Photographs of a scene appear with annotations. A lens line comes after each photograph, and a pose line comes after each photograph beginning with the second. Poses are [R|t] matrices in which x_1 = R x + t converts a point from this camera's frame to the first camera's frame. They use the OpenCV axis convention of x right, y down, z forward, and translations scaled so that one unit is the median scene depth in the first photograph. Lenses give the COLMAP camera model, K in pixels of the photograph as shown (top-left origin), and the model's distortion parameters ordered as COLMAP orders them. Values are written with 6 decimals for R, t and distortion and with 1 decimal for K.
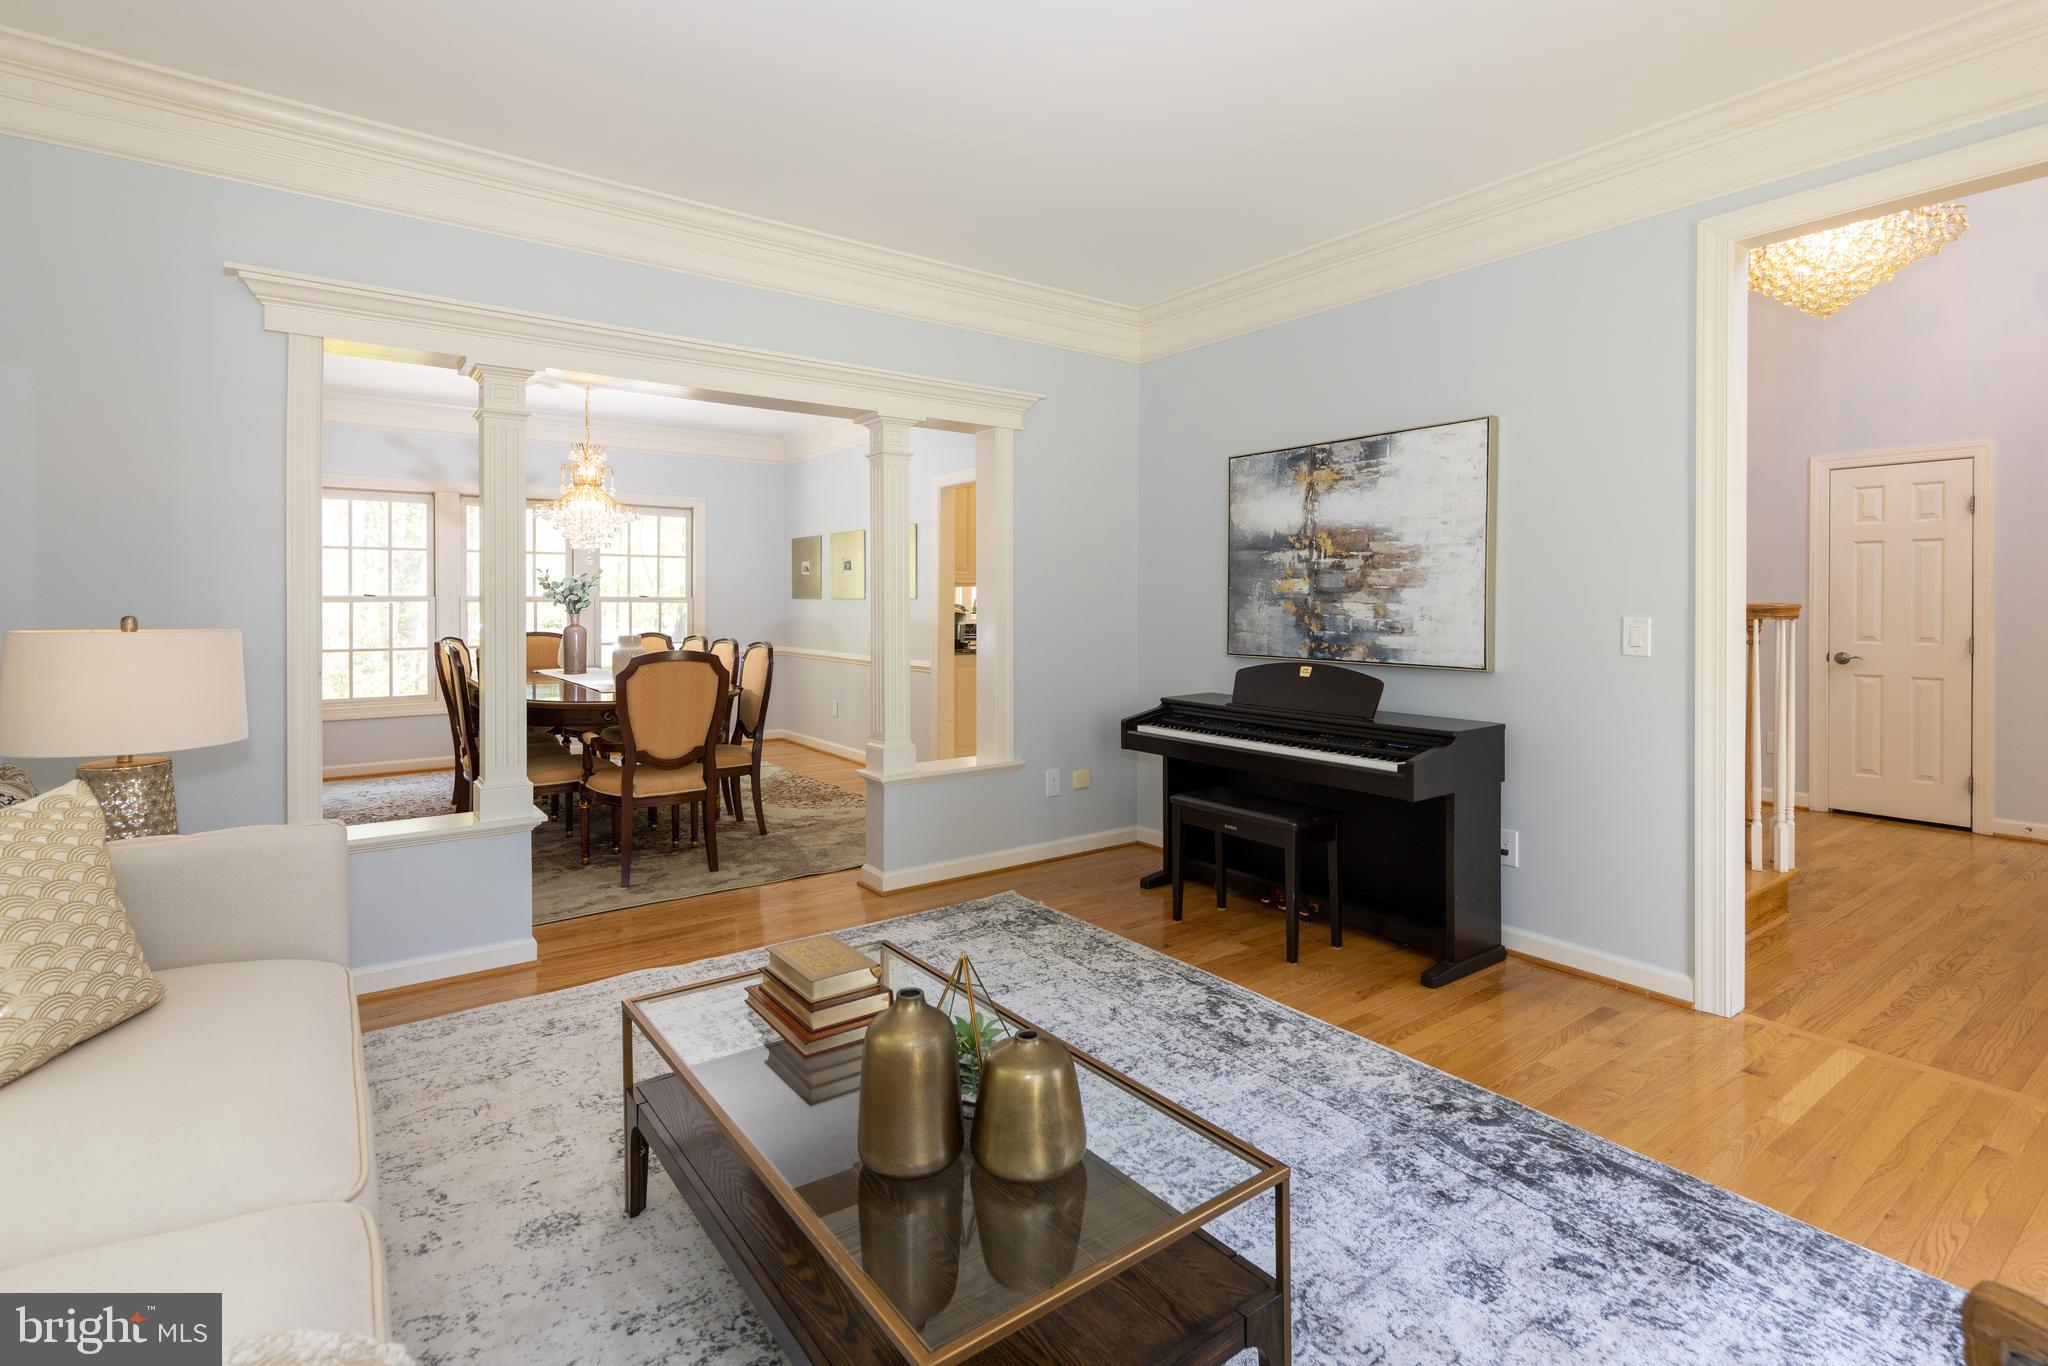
lens RADIAL K [[960.7, 0, 1024.8], [0, 960.7, 604.0], [0, 0, 1]] dist [0.000088, -0.000302]
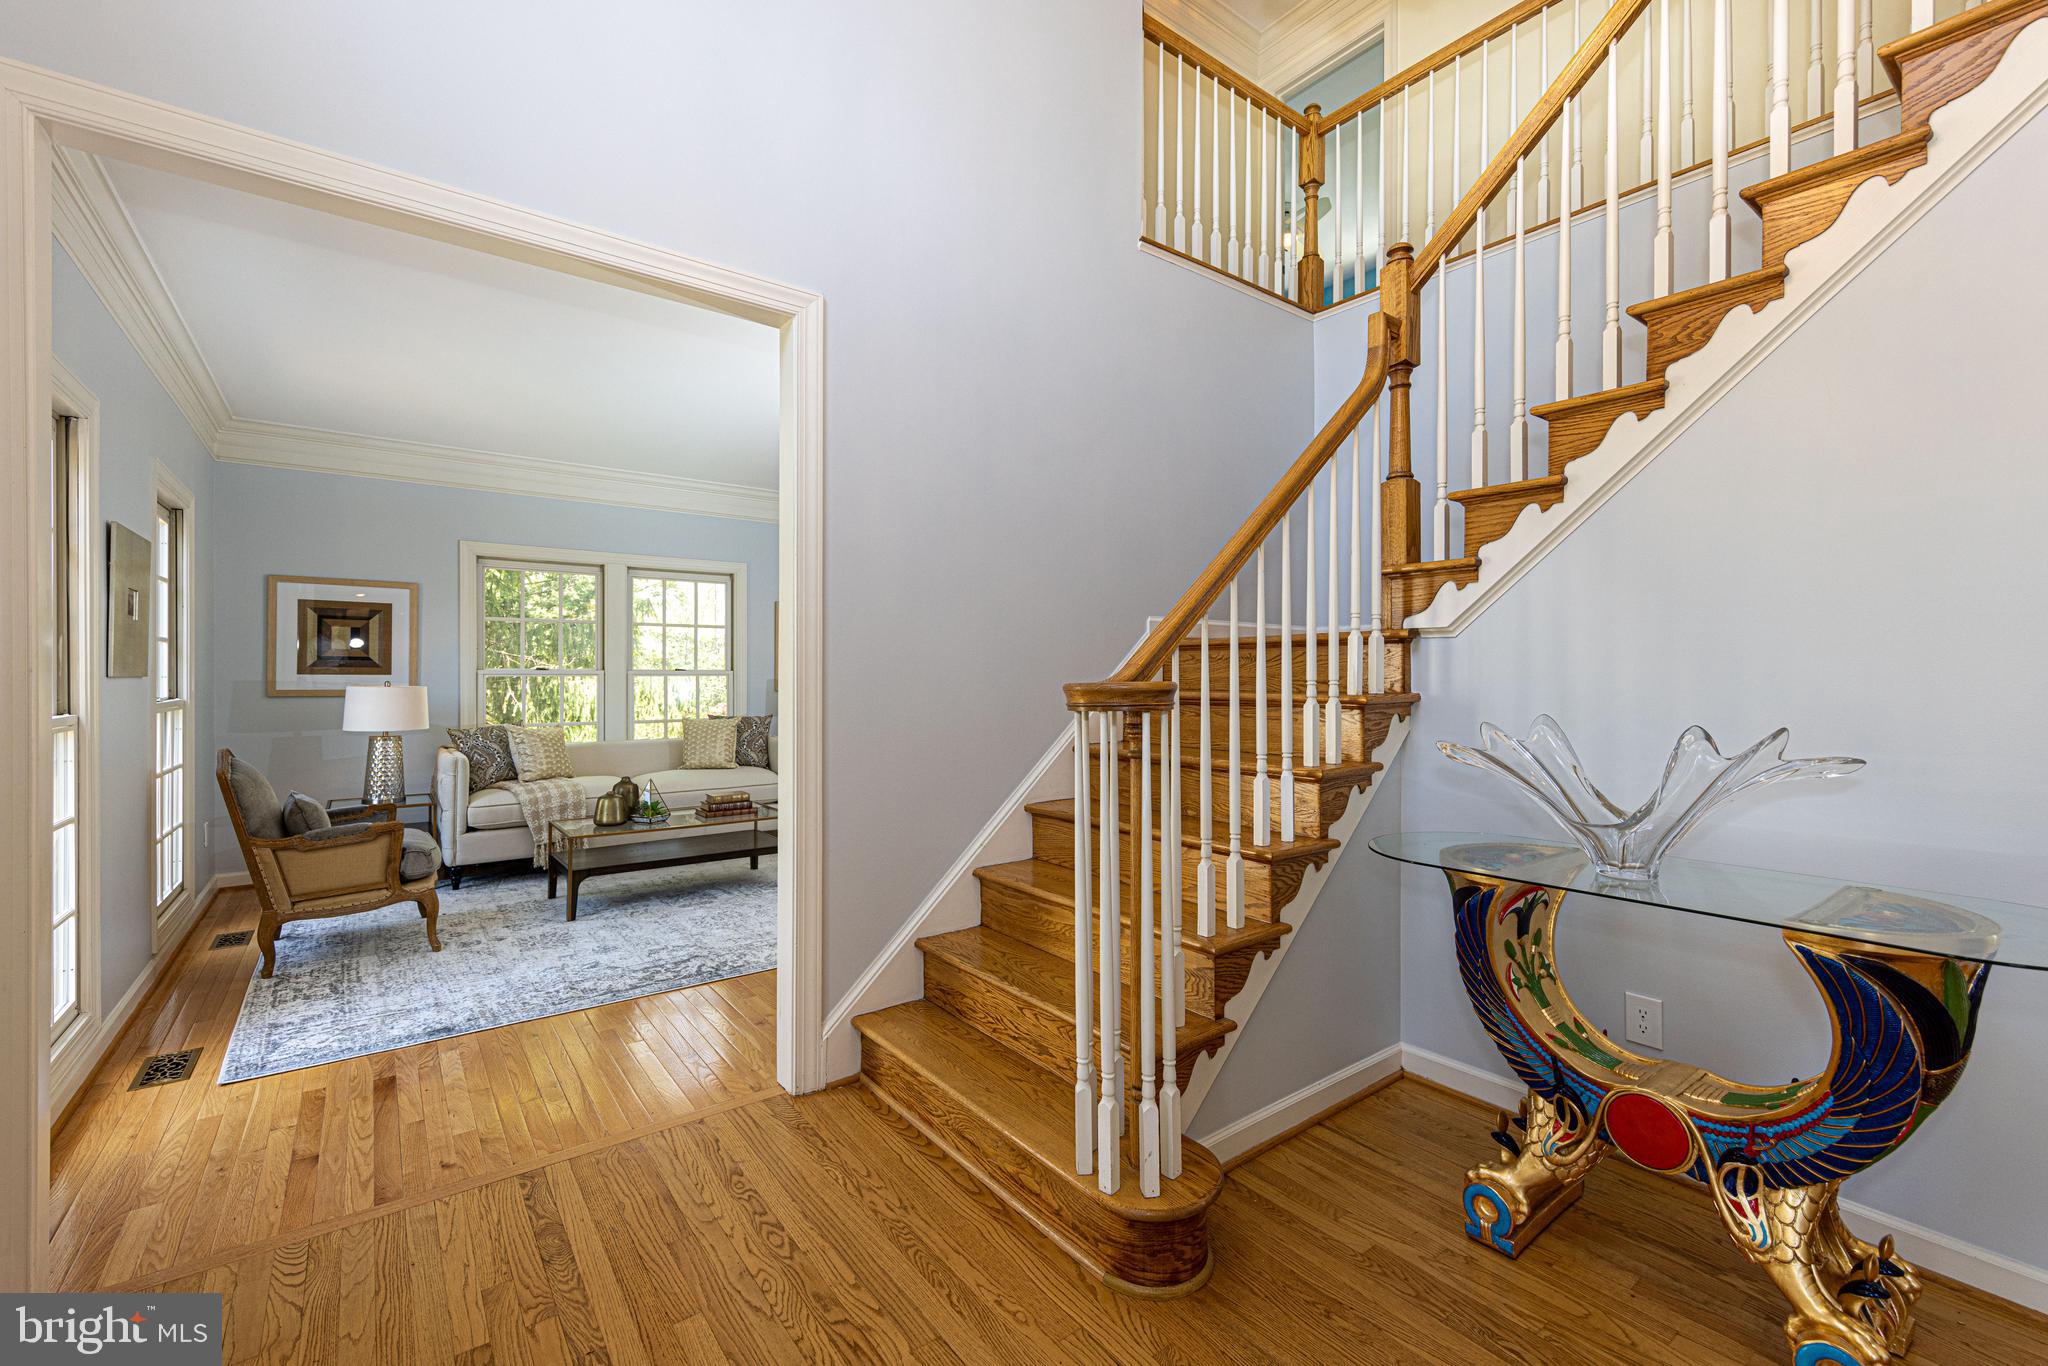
lens RADIAL K [[880.8, 0, 1031.1], [0, 880.8, 678.8], [0, 0, 1]] dist [0.001513, -0.000176]
pose [[0.023435, 0.009565, -0.999680, 1.262875], [-0.006886, 0.999932, 0.009406, -0.009134], [0.999702, 0.006663, 0.023500, 0.936089]]
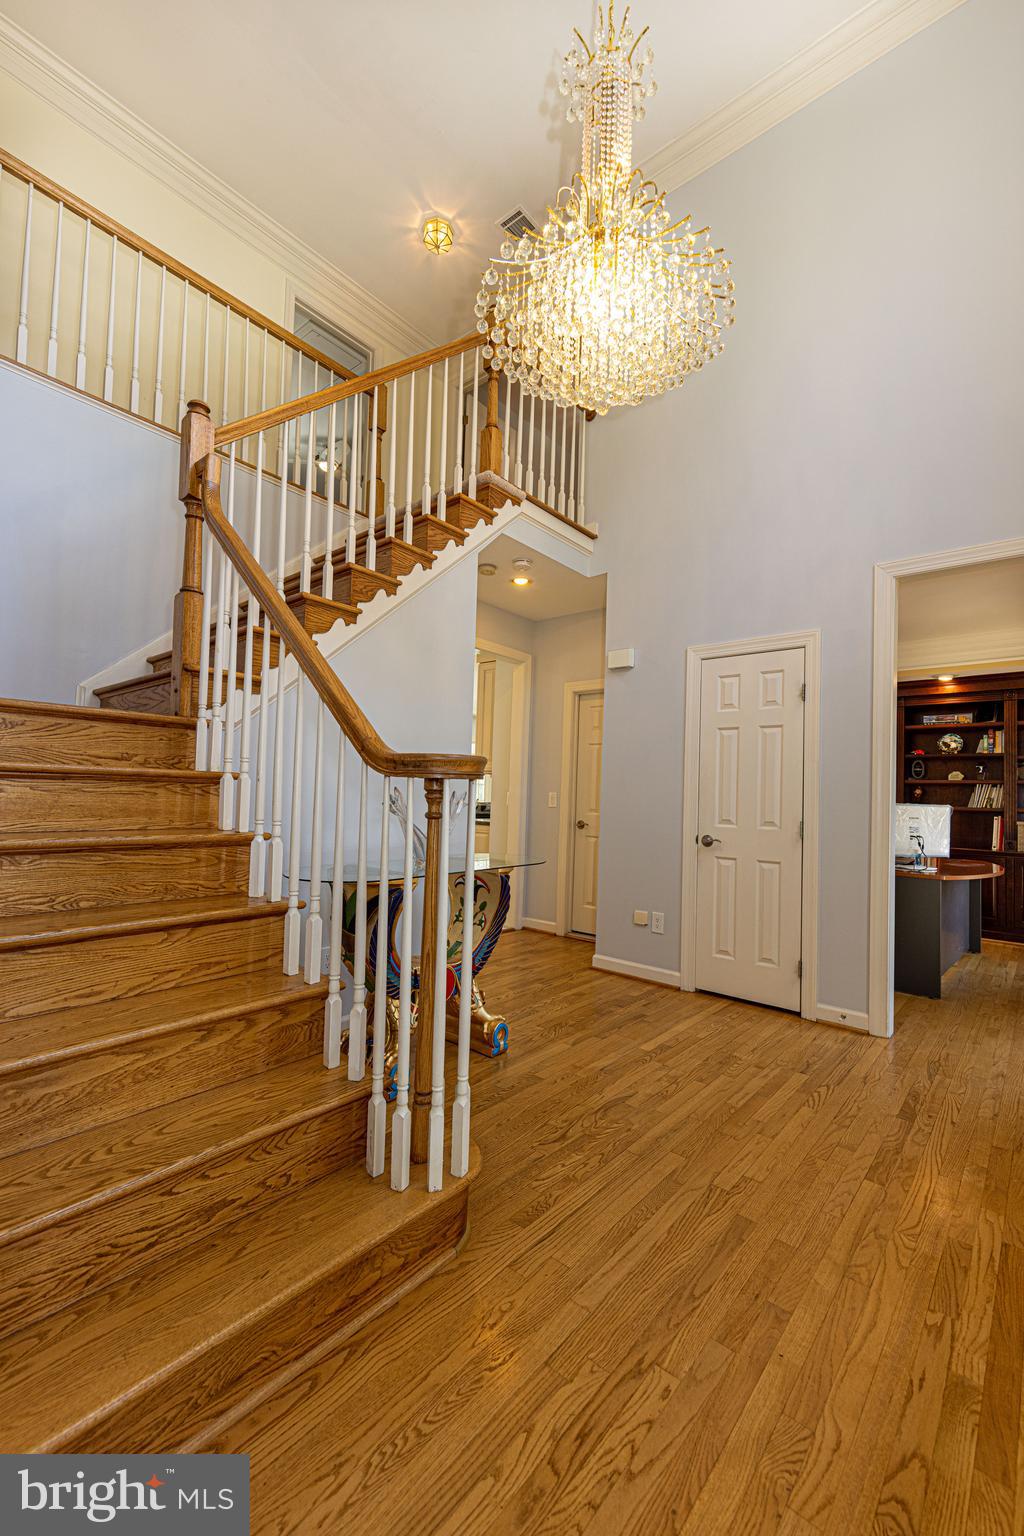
lens RADIAL K [[660.6, 0, 511.2], [0, 660.6, 767.0], [0, 0, 1]] dist [0.001513, -0.000176]
pose [[0.967286, 0.037077, 0.250963, 0.742778], [-0.027228, 0.998721, -0.042606, 0.021139], [-0.252222, 0.034379, 0.967058, 0.581281]]
